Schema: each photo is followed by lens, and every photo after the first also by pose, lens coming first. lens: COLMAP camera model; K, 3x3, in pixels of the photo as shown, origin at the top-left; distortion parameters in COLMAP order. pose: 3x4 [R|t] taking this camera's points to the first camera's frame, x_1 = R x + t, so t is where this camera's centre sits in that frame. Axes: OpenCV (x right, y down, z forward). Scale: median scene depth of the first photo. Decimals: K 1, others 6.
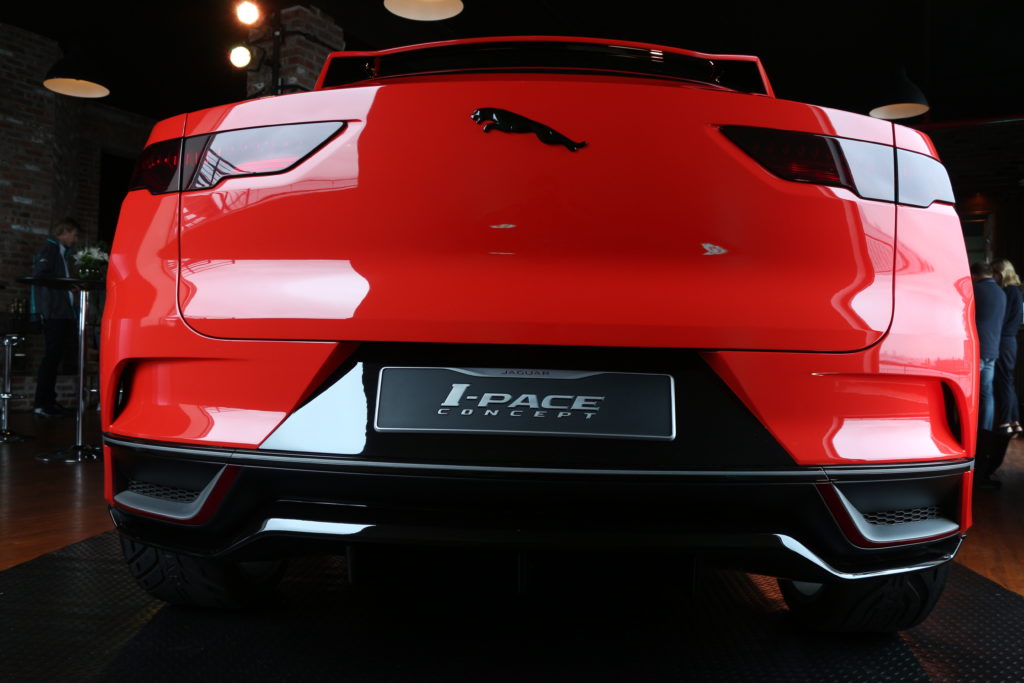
lens RADIAL K [[844.8, 0, 512.0], [0, 844.8, 341.5], [0, 0, 1]] dist [-0.194505, 0.184709]
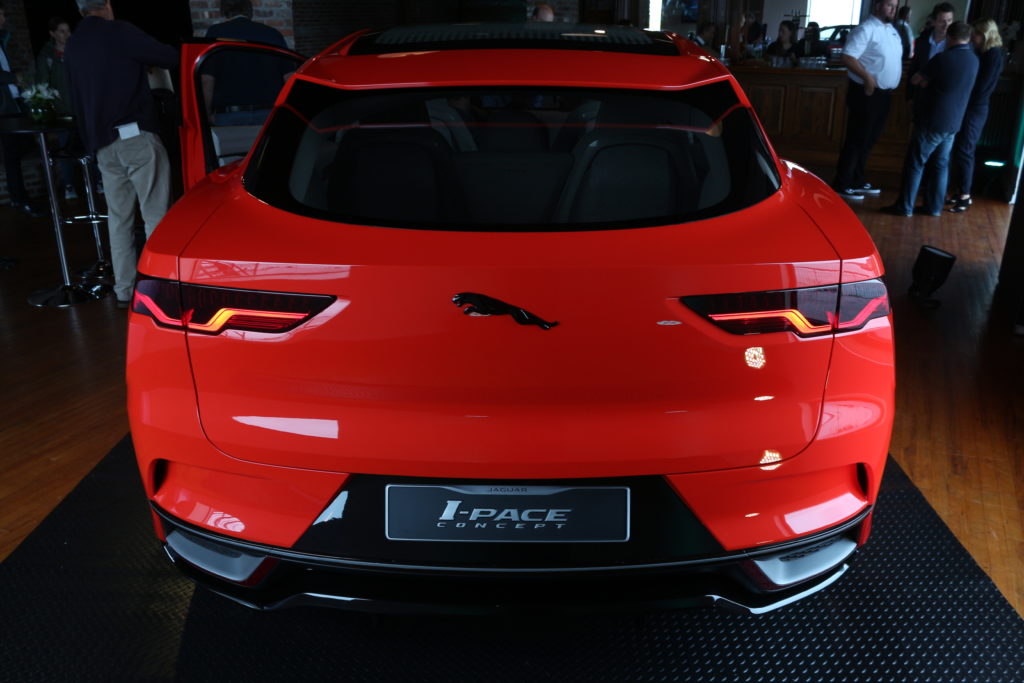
lens RADIAL K [[844.8, 0, 512.0], [0, 844.8, 341.5], [0, 0, 1]] dist [-0.194505, 0.184709]
pose [[0.998900, -0.036423, 0.029549, -0.004981], [0.023278, 0.931951, 0.361835, -0.598752], [-0.040717, -0.360749, 0.931774, -0.043243]]
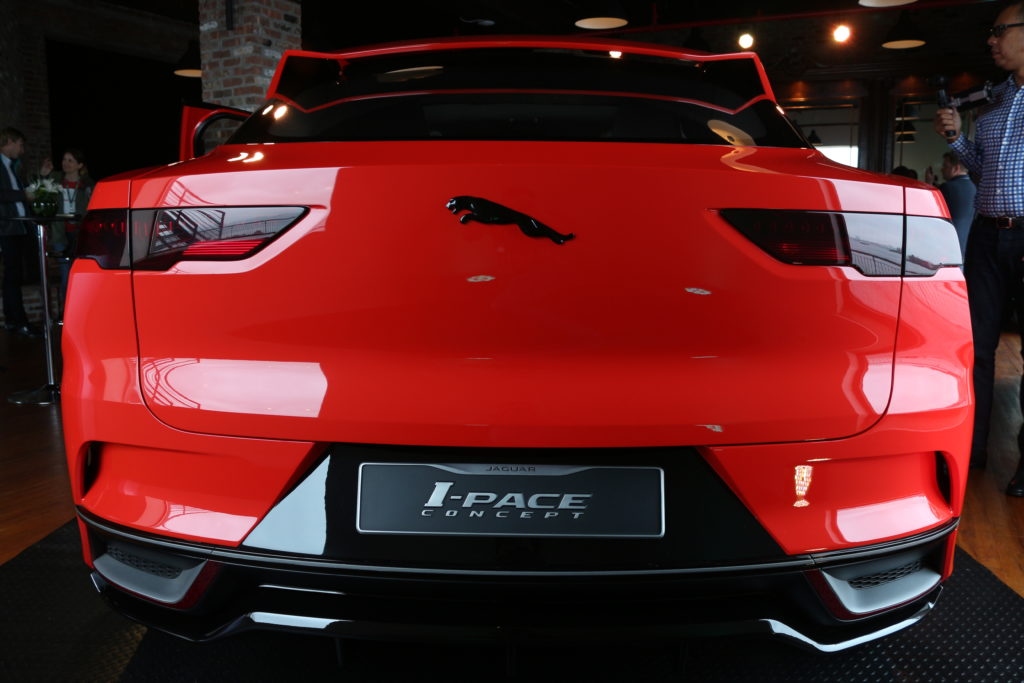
lens RADIAL K [[844.8, 0, 512.0], [0, 844.8, 341.5], [0, 0, 1]] dist [-0.194505, 0.184709]
pose [[0.999355, -0.021593, 0.028683, -0.006869], [0.016674, 0.986677, 0.161833, -0.263822], [-0.031796, -0.161251, 0.986401, 0.076271]]
